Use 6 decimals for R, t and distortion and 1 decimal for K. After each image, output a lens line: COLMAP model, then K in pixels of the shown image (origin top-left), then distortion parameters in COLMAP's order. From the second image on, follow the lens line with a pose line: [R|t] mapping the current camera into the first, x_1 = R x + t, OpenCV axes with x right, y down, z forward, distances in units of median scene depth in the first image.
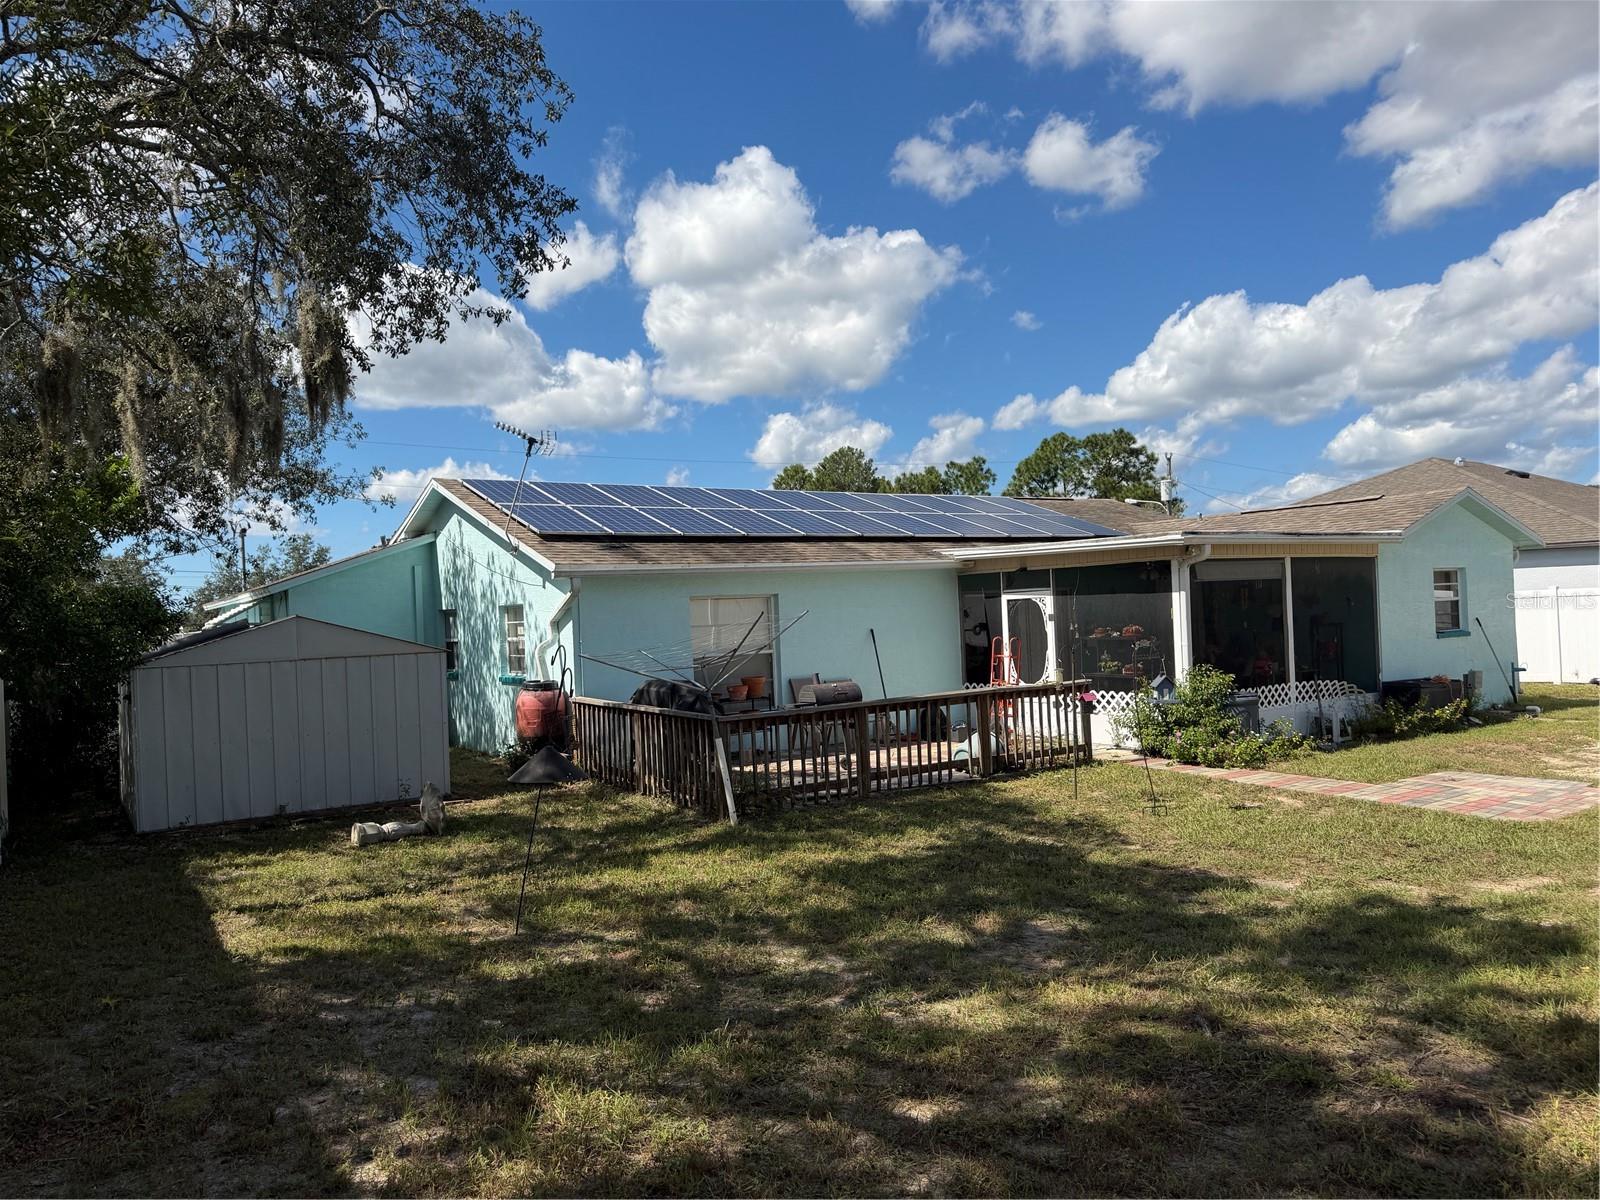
lens RADIAL K [[1152.1, 0, 795.0], [0, 1152.1, 596.9], [0, 0, 1]] dist [0.107434, -0.144402]
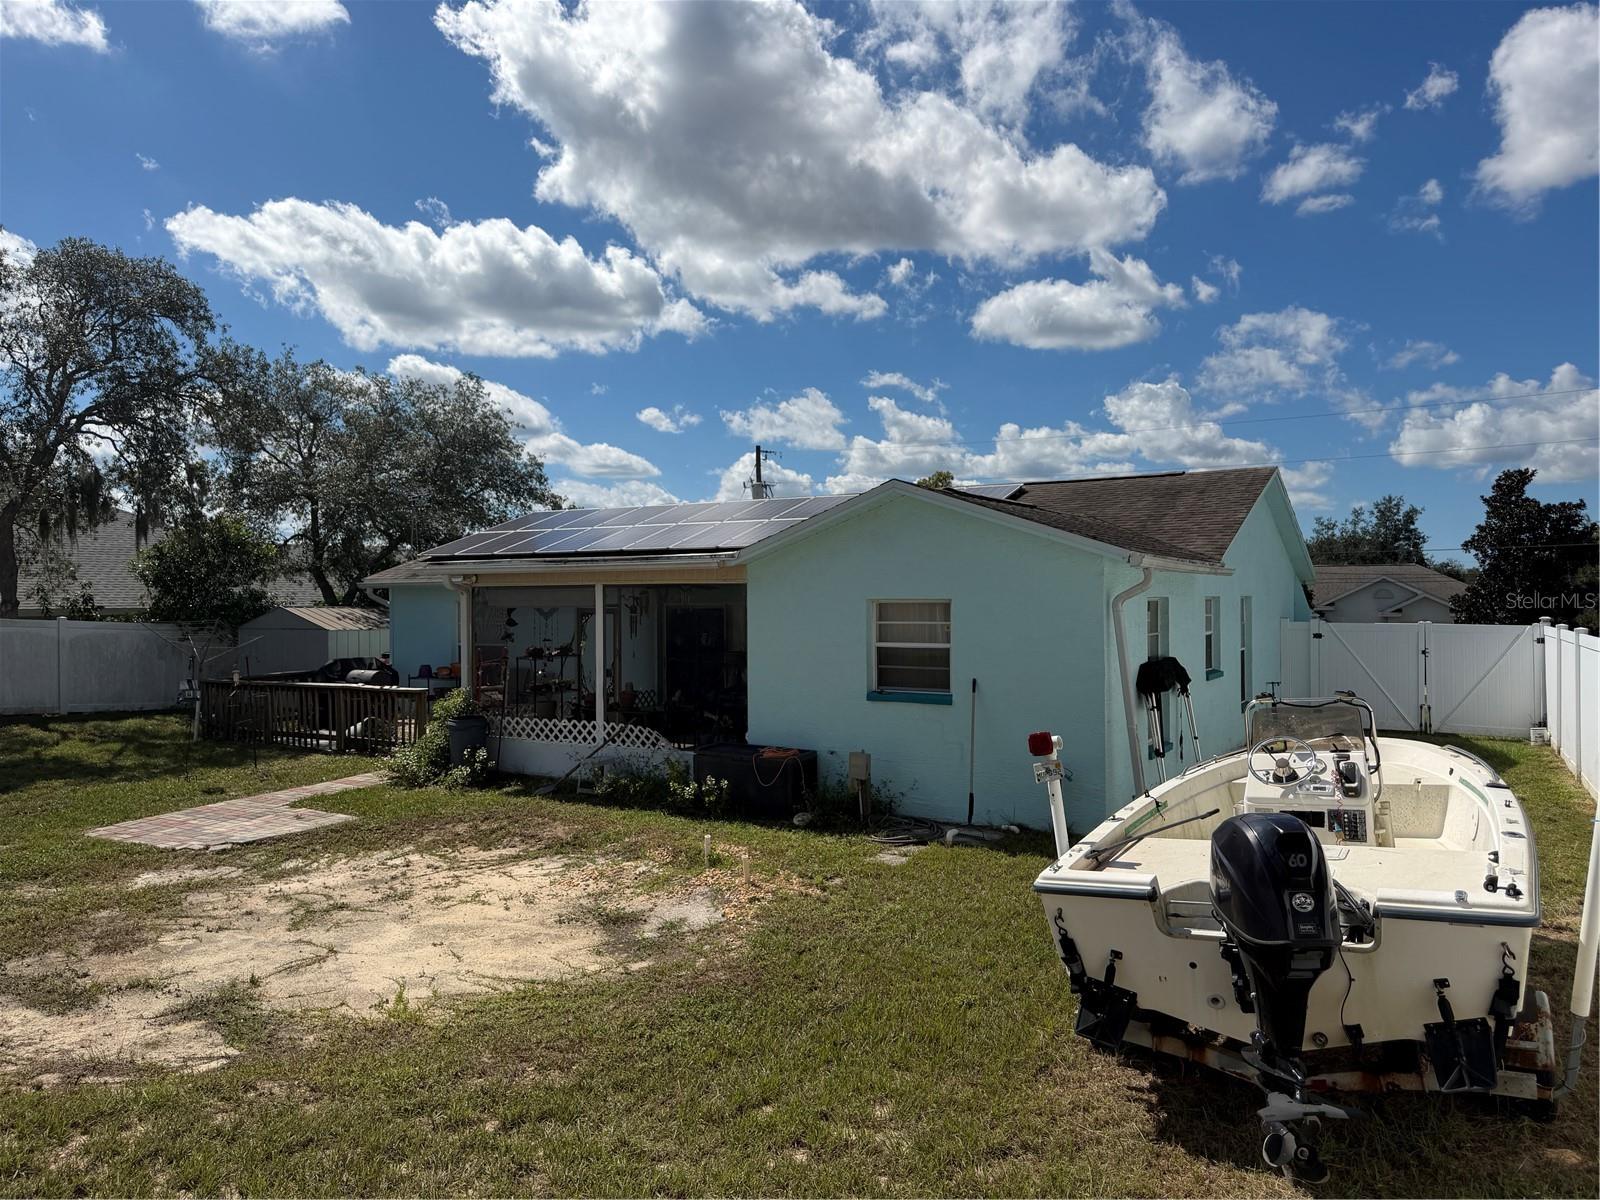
lens RADIAL K [[1152.1, 0, 795.0], [0, 1152.1, 596.9], [0, 0, 1]] dist [0.107434, -0.144402]
pose [[0.414867, 0.040659, -0.908973, 0.195830], [0.000898, 0.998982, 0.045095, -0.009756], [0.909882, -0.019525, 0.414408, 0.114667]]
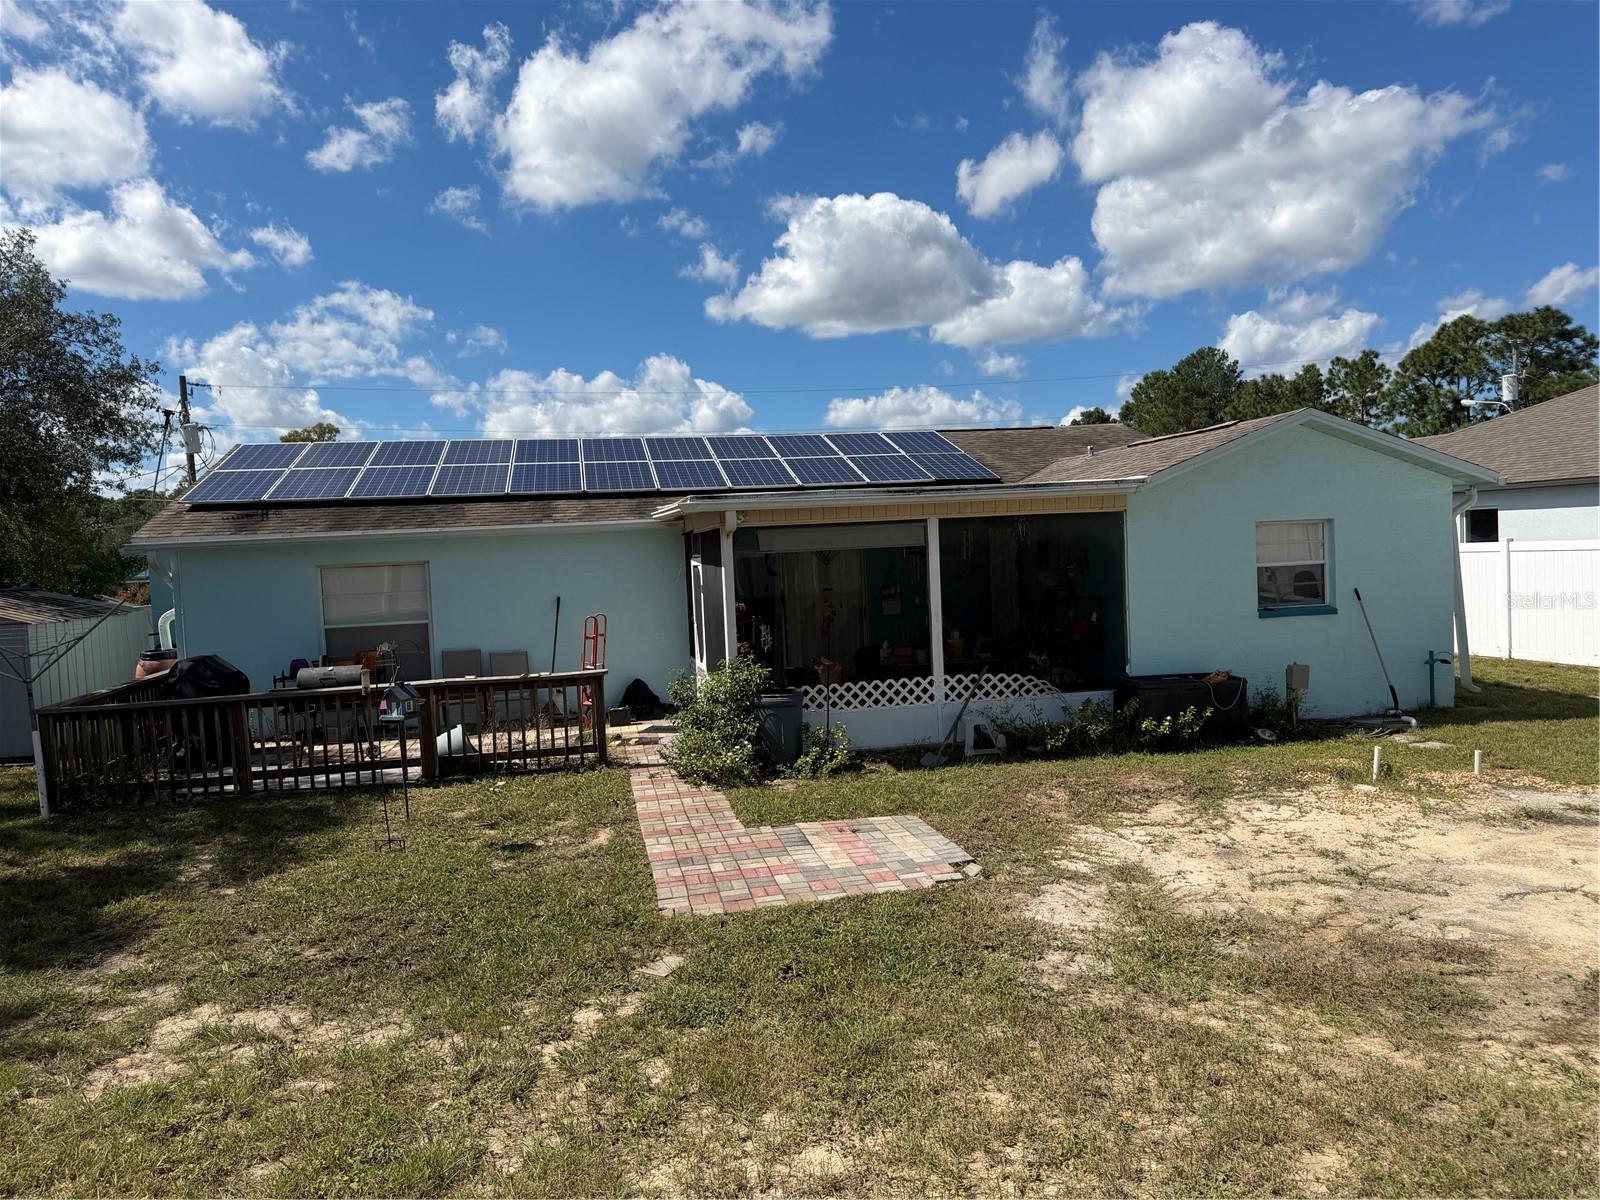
lens RADIAL K [[1152.1, 0, 795.0], [0, 1152.1, 596.9], [0, 0, 1]] dist [0.107434, -0.144402]
pose [[0.925642, 0.018385, -0.377953, 0.094601], [0.009102, 0.997448, 0.070811, -0.005590], [0.378290, -0.068986, 0.923113, 0.035934]]
